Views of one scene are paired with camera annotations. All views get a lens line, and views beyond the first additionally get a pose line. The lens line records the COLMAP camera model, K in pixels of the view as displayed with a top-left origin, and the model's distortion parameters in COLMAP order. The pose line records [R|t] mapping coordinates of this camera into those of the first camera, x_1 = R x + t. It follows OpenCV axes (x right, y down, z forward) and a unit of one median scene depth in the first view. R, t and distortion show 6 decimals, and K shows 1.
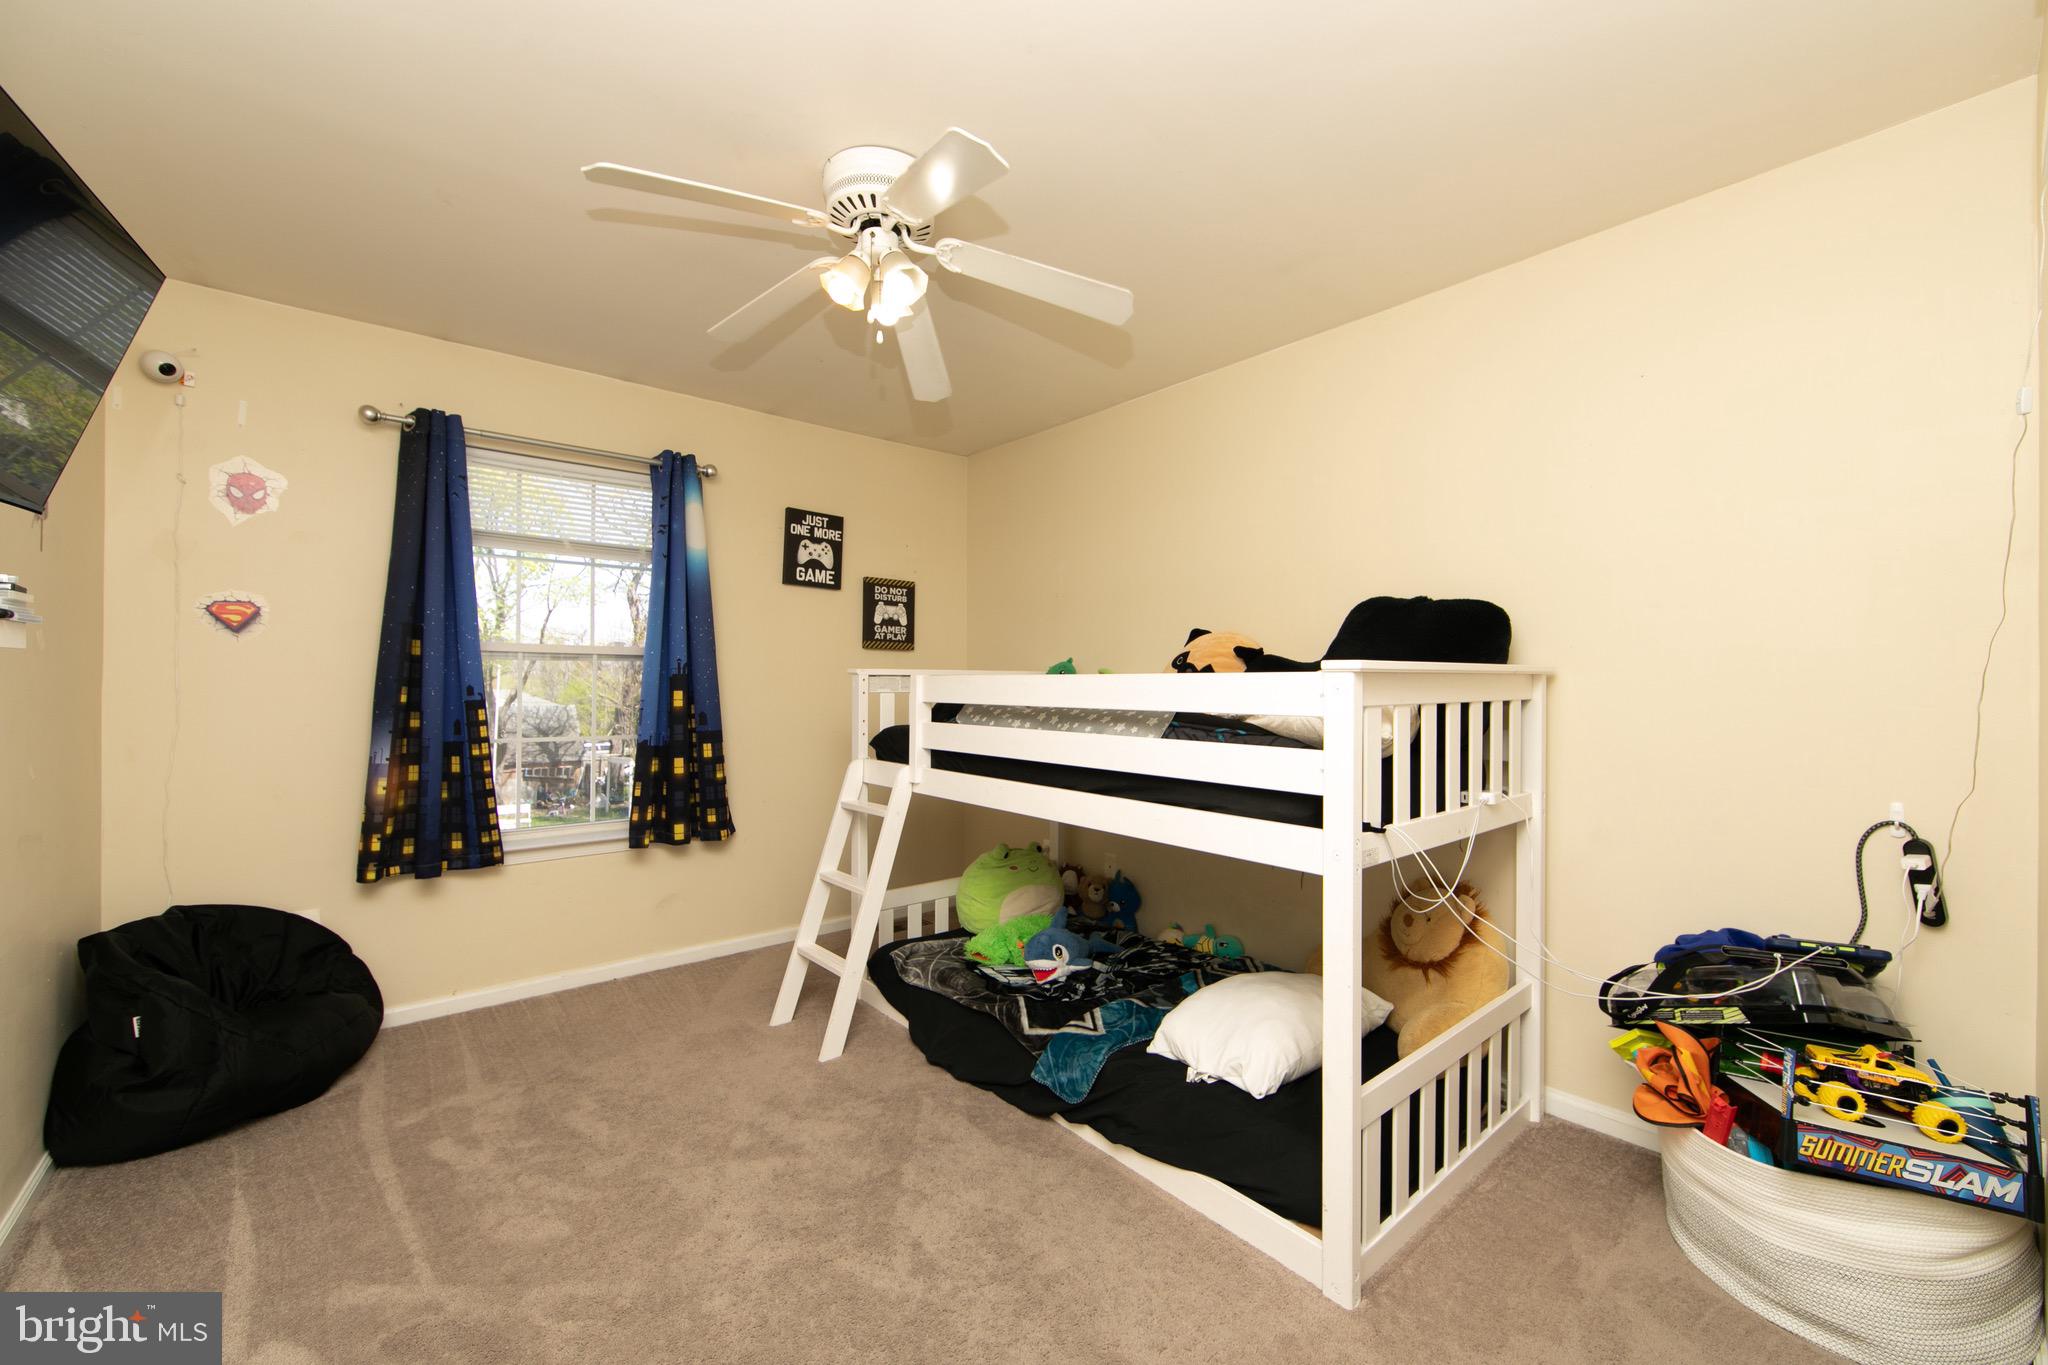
lens RADIAL K [[802.7, 0, 1036.6], [0, 802.7, 684.4], [0, 0, 1]] dist [-0.004149, 0.000342]
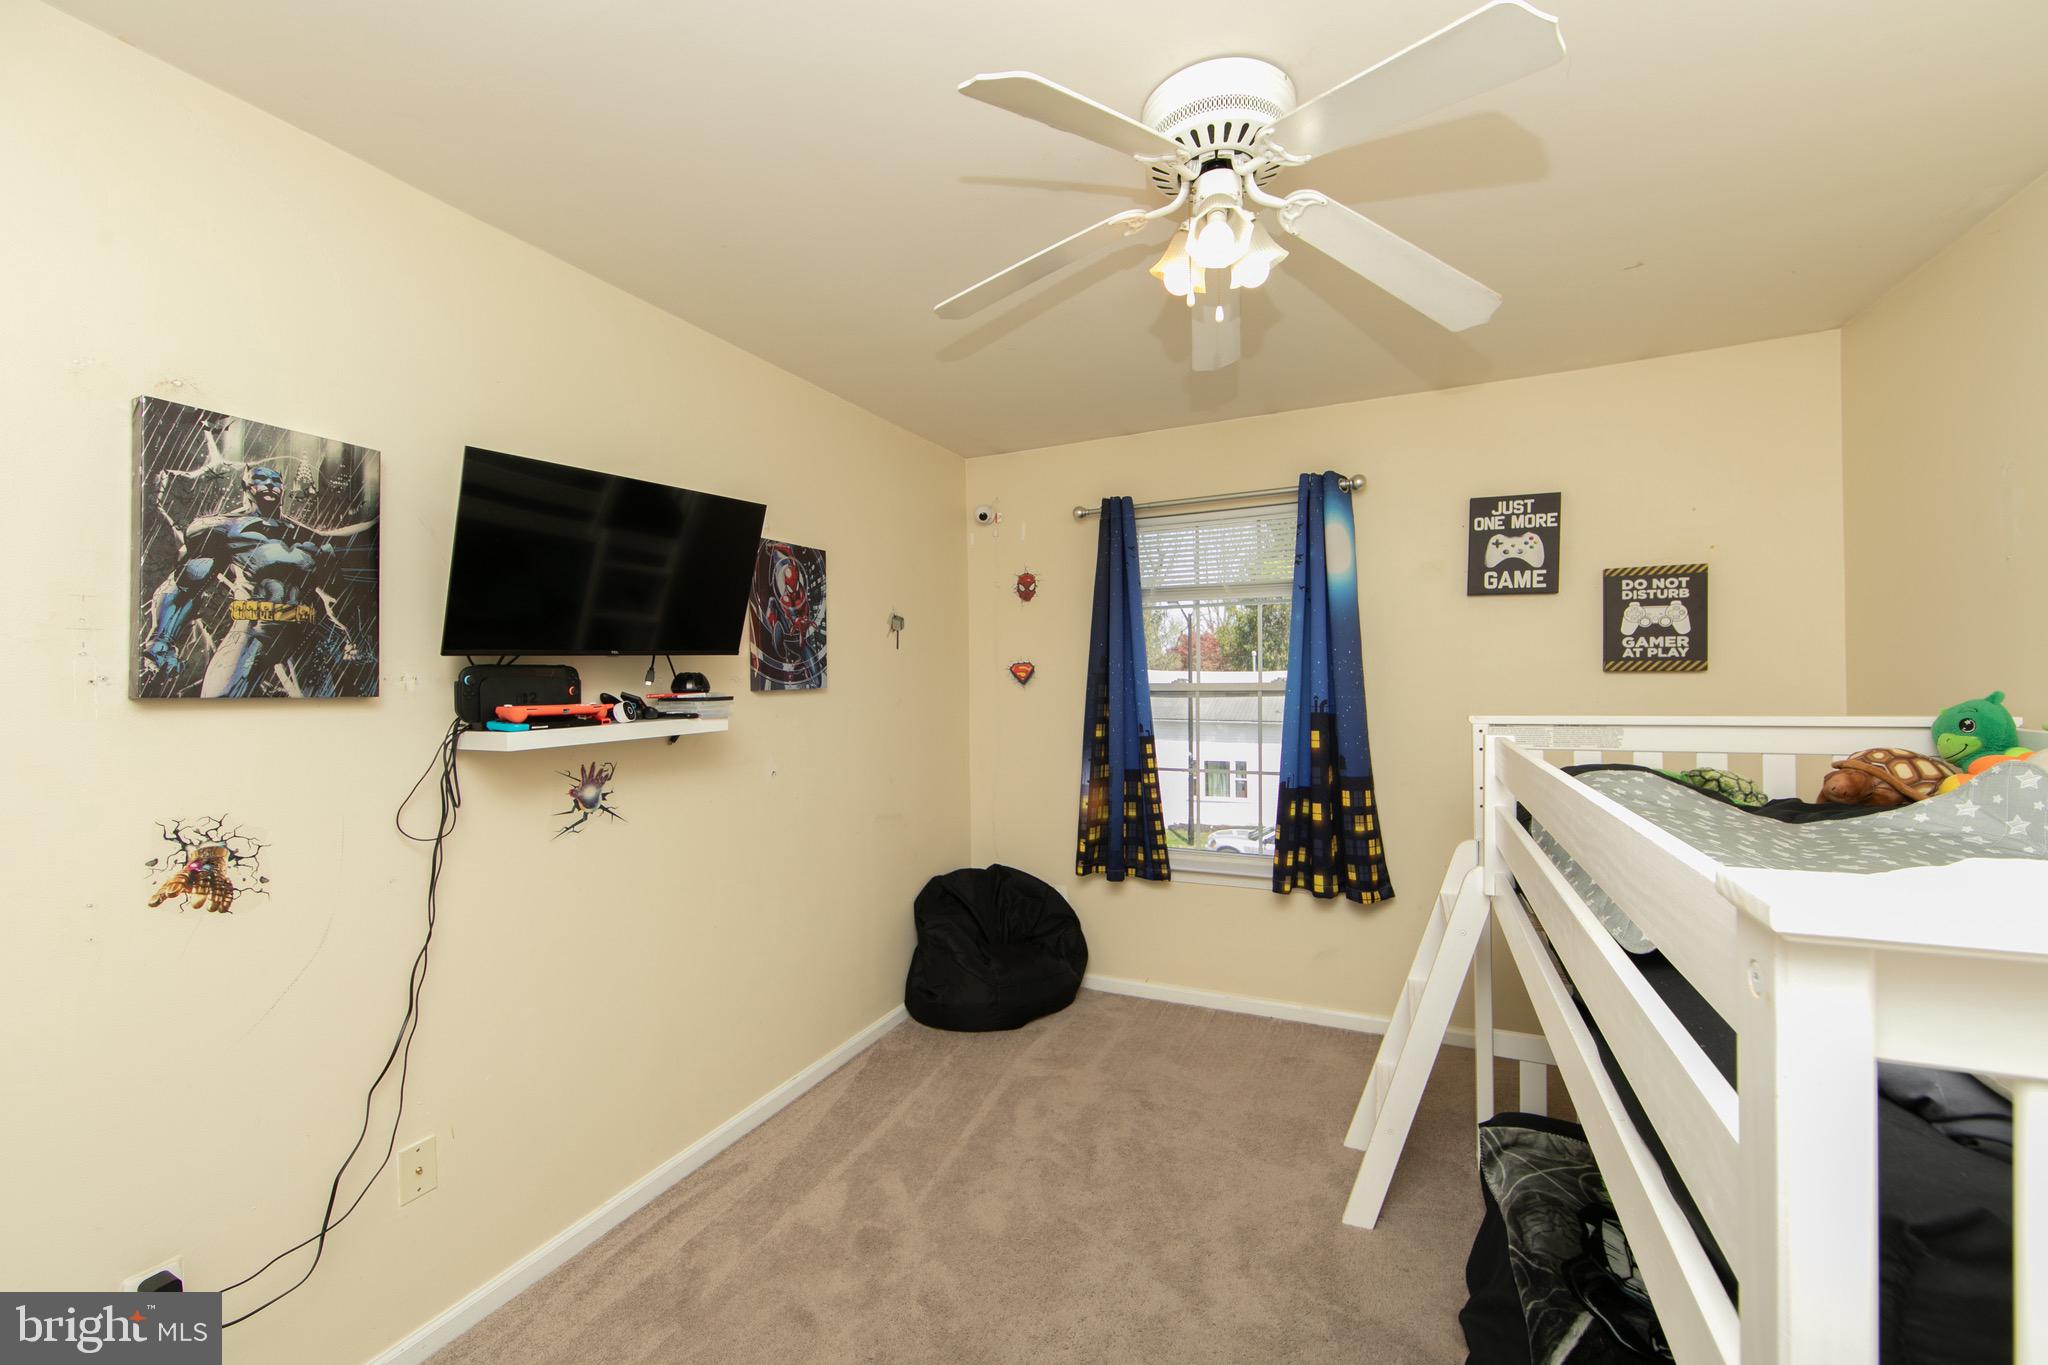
lens RADIAL K [[802.7, 0, 1033.0], [0, 802.7, 688.4], [0, 0, 1]] dist [-0.004149, 0.000342]
pose [[0.423209, -0.002729, -0.906028, 0.253403], [0.013232, 0.999907, 0.003169, -0.048445], [0.905935, -0.013330, 0.423206, 0.314605]]
